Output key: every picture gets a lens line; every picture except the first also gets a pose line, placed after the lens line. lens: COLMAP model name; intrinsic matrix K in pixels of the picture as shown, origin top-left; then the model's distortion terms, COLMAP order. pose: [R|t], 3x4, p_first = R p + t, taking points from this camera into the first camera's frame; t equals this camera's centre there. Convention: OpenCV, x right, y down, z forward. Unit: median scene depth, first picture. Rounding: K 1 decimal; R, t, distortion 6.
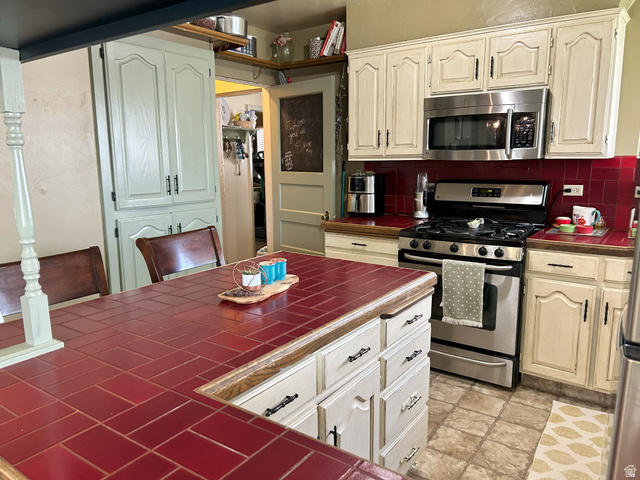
lens RADIAL K [[481.3, 0, 320.0], [0, 481.3, 240.0], [0, 0, 1]] dist [0.057162, -0.068157]
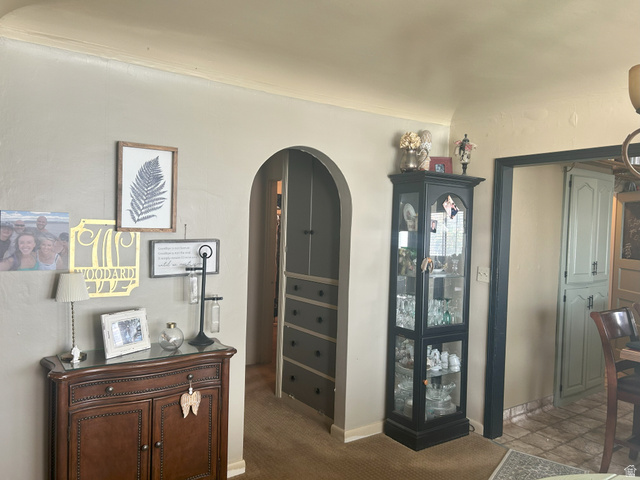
lens RADIAL K [[481.3, 0, 320.0], [0, 481.3, 240.0], [0, 0, 1]] dist [0.057162, -0.068157]
pose [[0.942707, 0.047976, -0.330153, -0.510227], [-0.094624, 0.987417, -0.126701, 0.055681], [0.319921, 0.150682, 0.935385, -0.554255]]
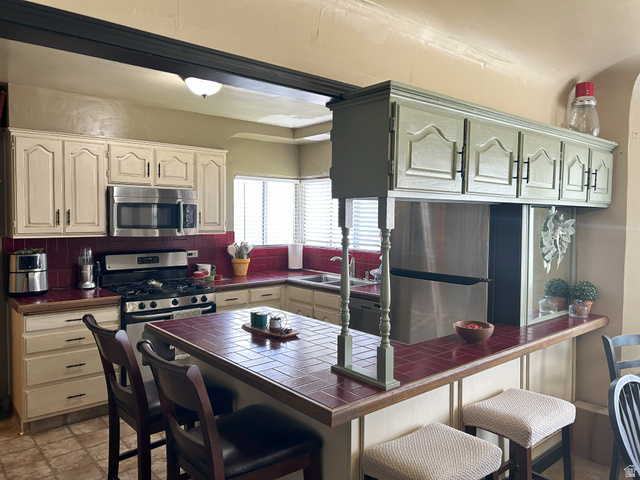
lens RADIAL K [[480.0, 0, 321.0], [0, 480.0, 233.5], [0, 0, 1]] dist [0.053408, -0.068859]
pose [[0.240722, -0.024053, 0.970296, -0.782352], [0.155360, 0.987758, -0.014058, -0.075645], [-0.958079, 0.154129, 0.241512, 0.220809]]
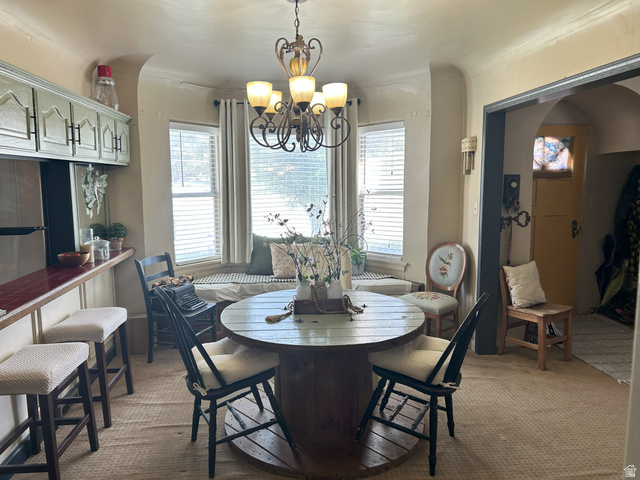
lens RADIAL K [[481.3, 0, 320.0], [0, 481.3, 240.0], [0, 0, 1]] dist [0.057162, -0.068157]
pose [[-0.664394, -0.083685, 0.742682, -1.001720], [0.136403, 0.963444, 0.230585, -0.088511], [-0.734830, 0.254503, -0.628692, 0.375170]]
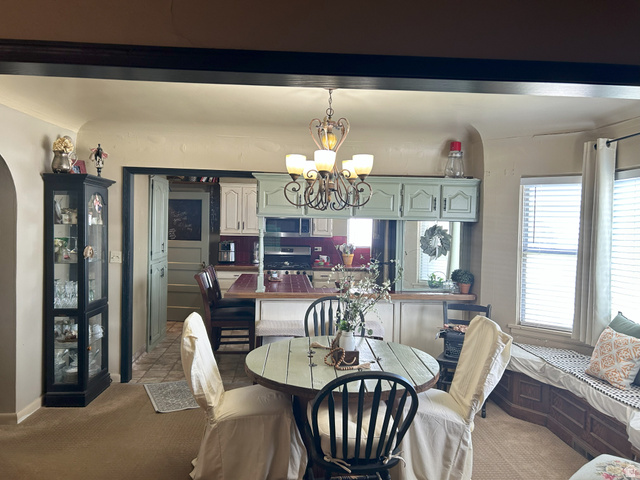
lens RADIAL K [[481.3, 0, 320.0], [0, 481.3, 240.0], [0, 0, 1]] dist [0.057162, -0.068157]
pose [[0.774001, 0.004540, 0.633168, -0.966995], [0.080281, 0.991201, -0.105244, 0.105582], [-0.628074, 0.132291, 0.766826, -0.850848]]
